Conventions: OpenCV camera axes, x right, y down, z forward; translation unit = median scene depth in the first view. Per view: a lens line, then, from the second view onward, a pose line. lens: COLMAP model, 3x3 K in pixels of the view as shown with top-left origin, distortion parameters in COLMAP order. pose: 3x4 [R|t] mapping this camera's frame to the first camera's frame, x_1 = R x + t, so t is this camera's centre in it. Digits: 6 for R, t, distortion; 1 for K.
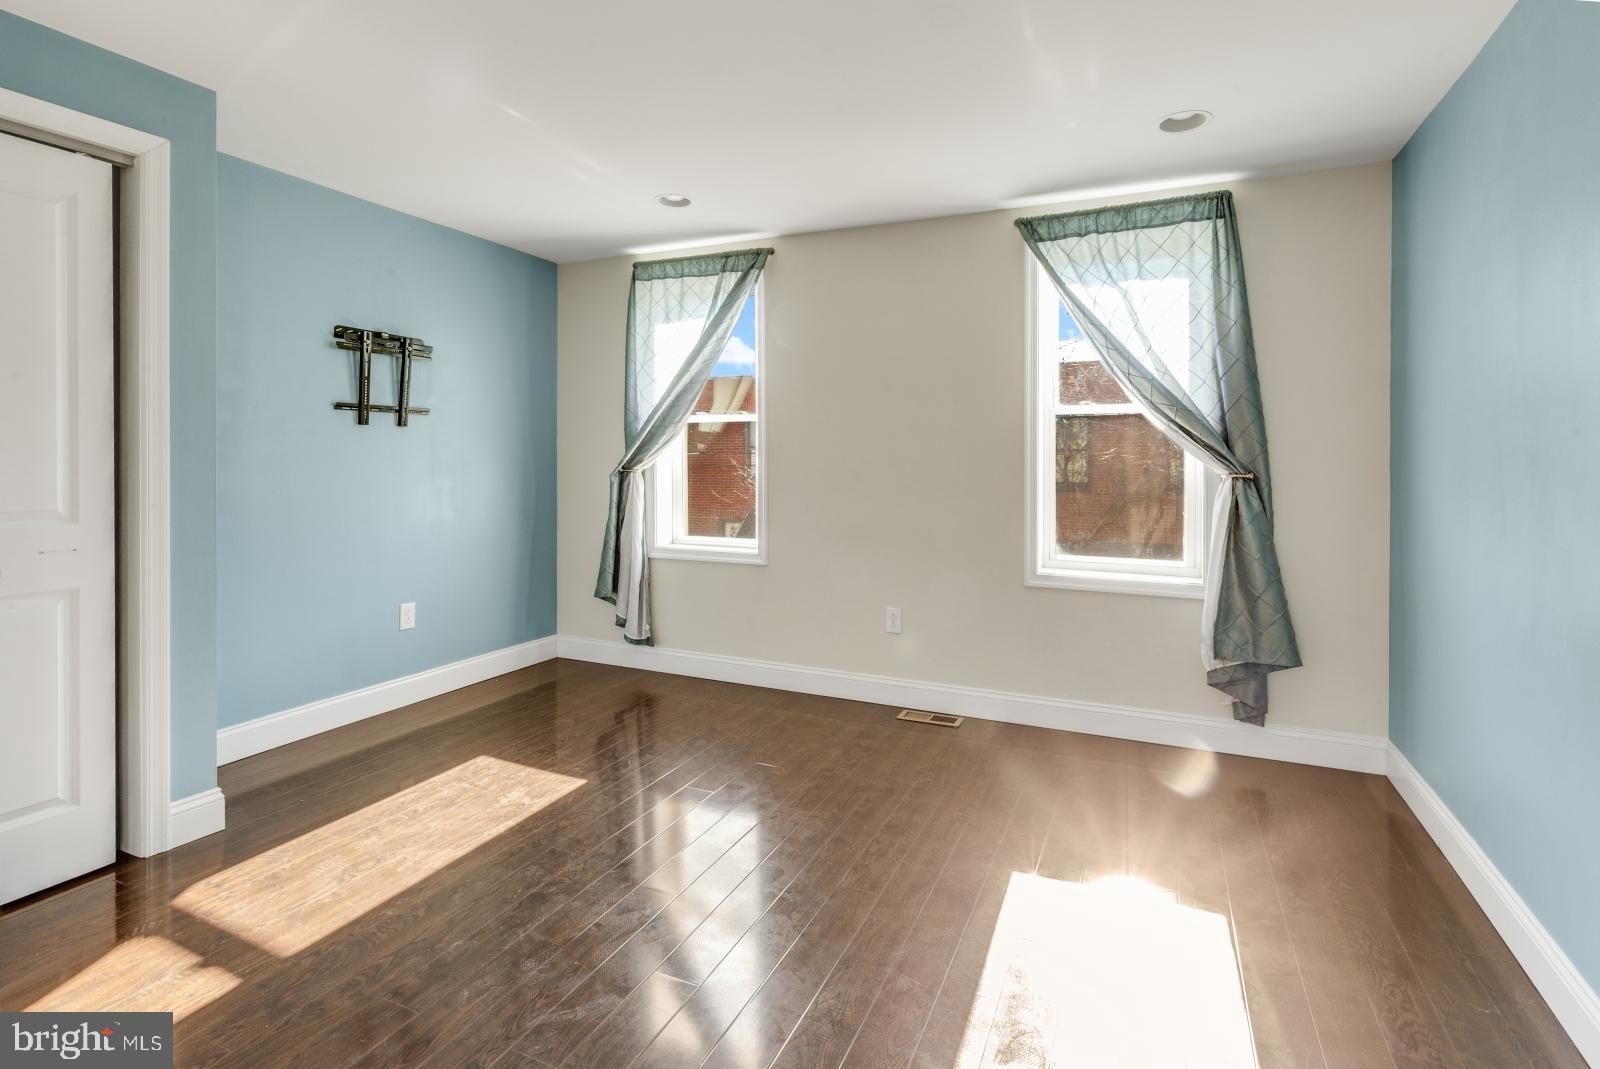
lens RADIAL K [[988.0, 0, 758.2], [0, 988.0, 459.3], [0, 0, 1]] dist [0.010789, -0.000283]
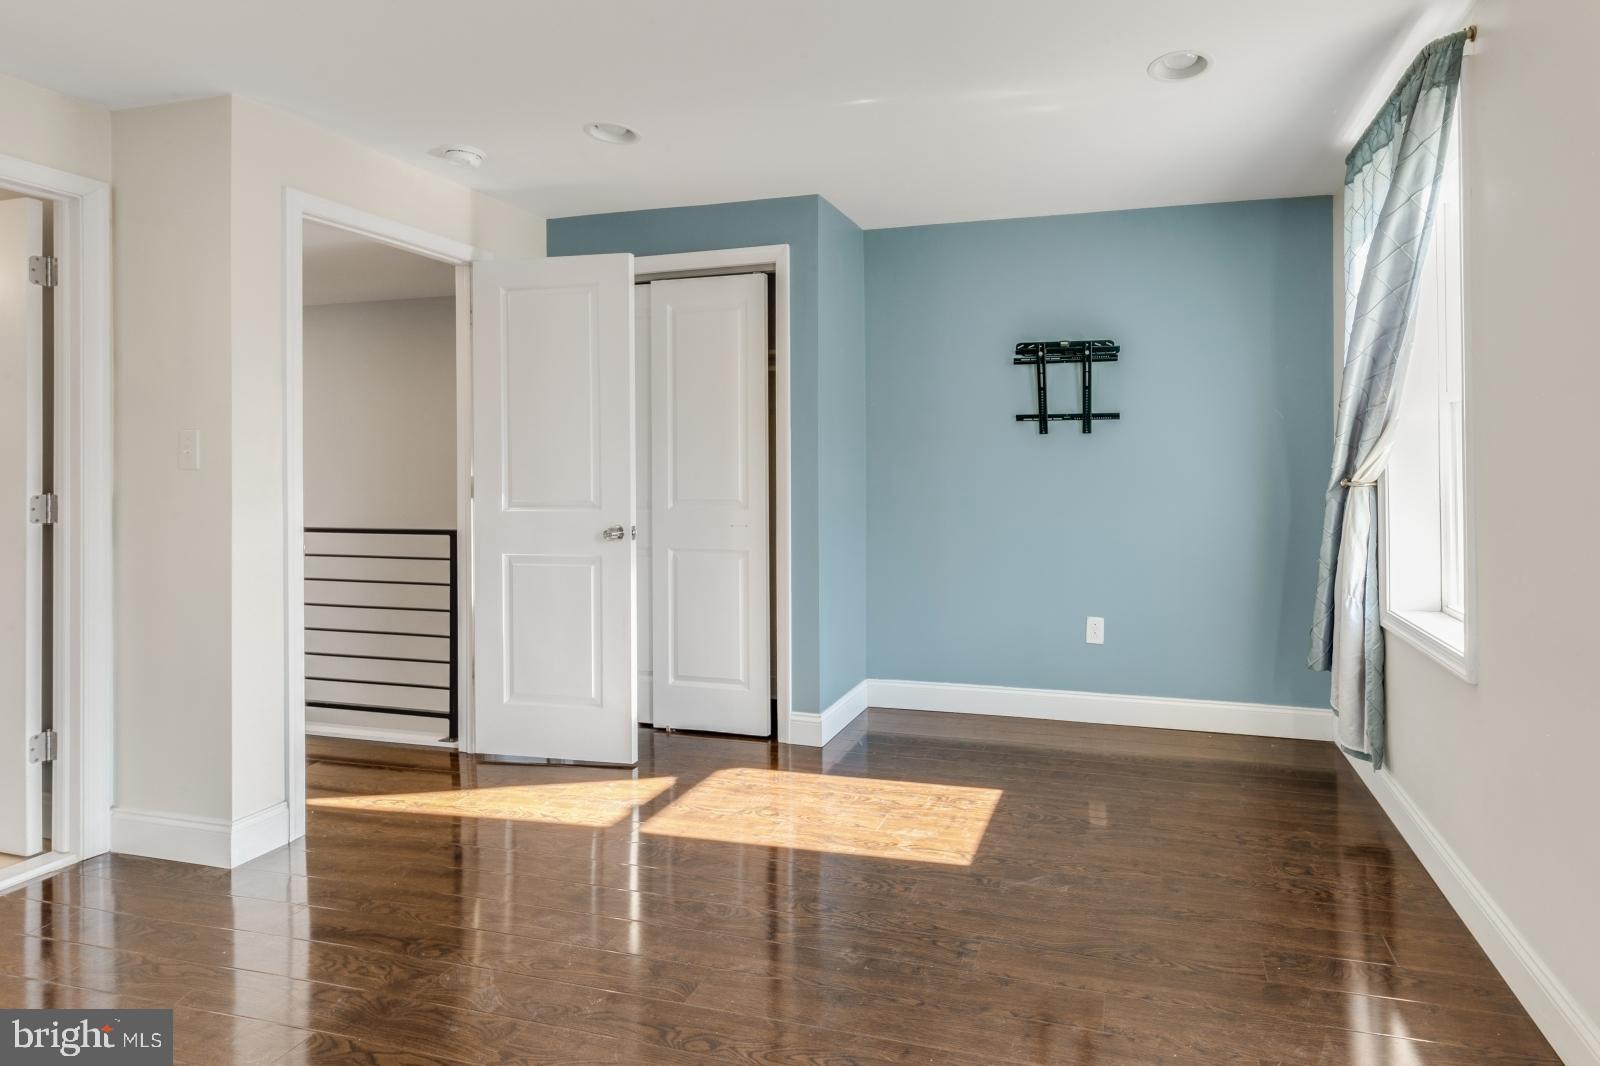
lens RADIAL K [[745.6, 0, 809.7], [0, 745.6, 465.9], [0, 0, 1]] dist [0.001661, -0.000253]
pose [[0.120352, -0.010390, -0.992677, 0.346838], [0.002336, 0.999945, -0.010183, 0.005904], [0.992729, -0.001093, 0.120370, 0.665881]]
